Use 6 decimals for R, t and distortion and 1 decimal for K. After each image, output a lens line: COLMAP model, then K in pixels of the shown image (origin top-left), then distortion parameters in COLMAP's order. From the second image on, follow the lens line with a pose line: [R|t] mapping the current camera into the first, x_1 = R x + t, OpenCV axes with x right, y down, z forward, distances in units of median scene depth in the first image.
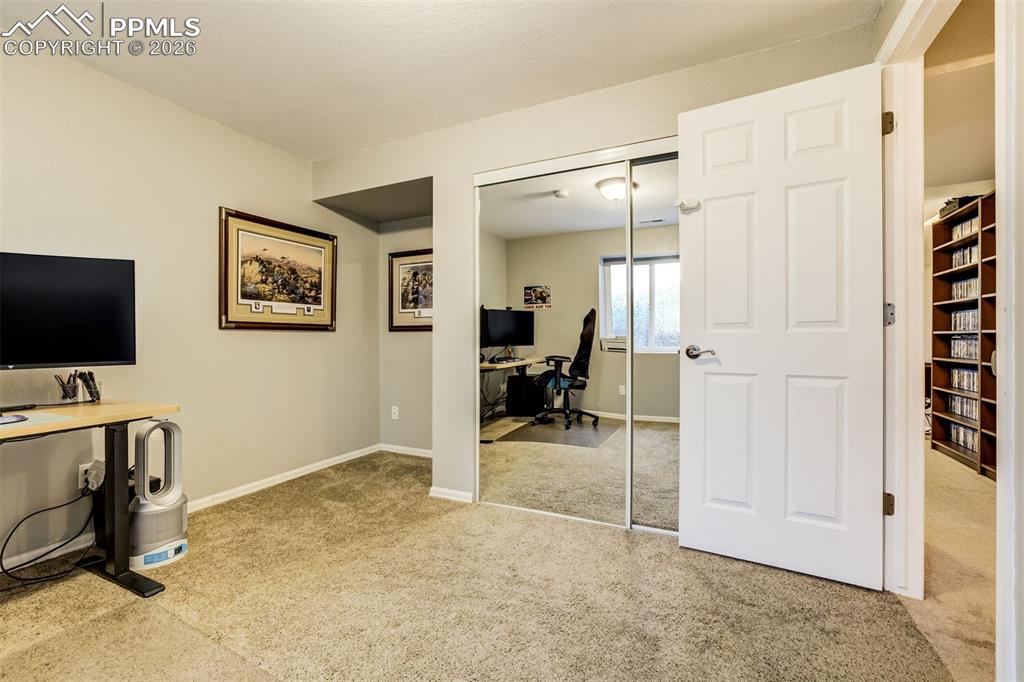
lens RADIAL K [[441.8, 0, 514.8], [0, 441.8, 339.6], [0, 0, 1]] dist [-0.025413, 0.003450]
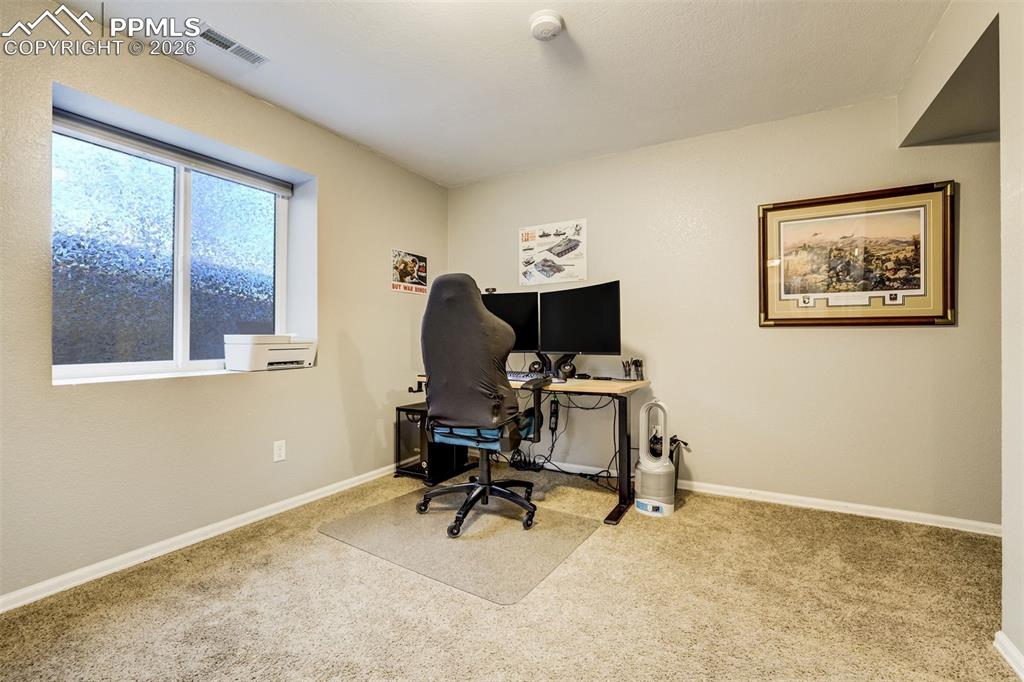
lens RADIAL K [[441.8, 0, 515.0], [0, 441.8, 333.5], [0, 0, 1]] dist [-0.025413, 0.003450]
pose [[-0.075278, -0.010291, -0.997110, 0.342344], [-0.004261, 0.999941, -0.009998, 0.002811], [0.997154, 0.003496, -0.075317, 0.477507]]
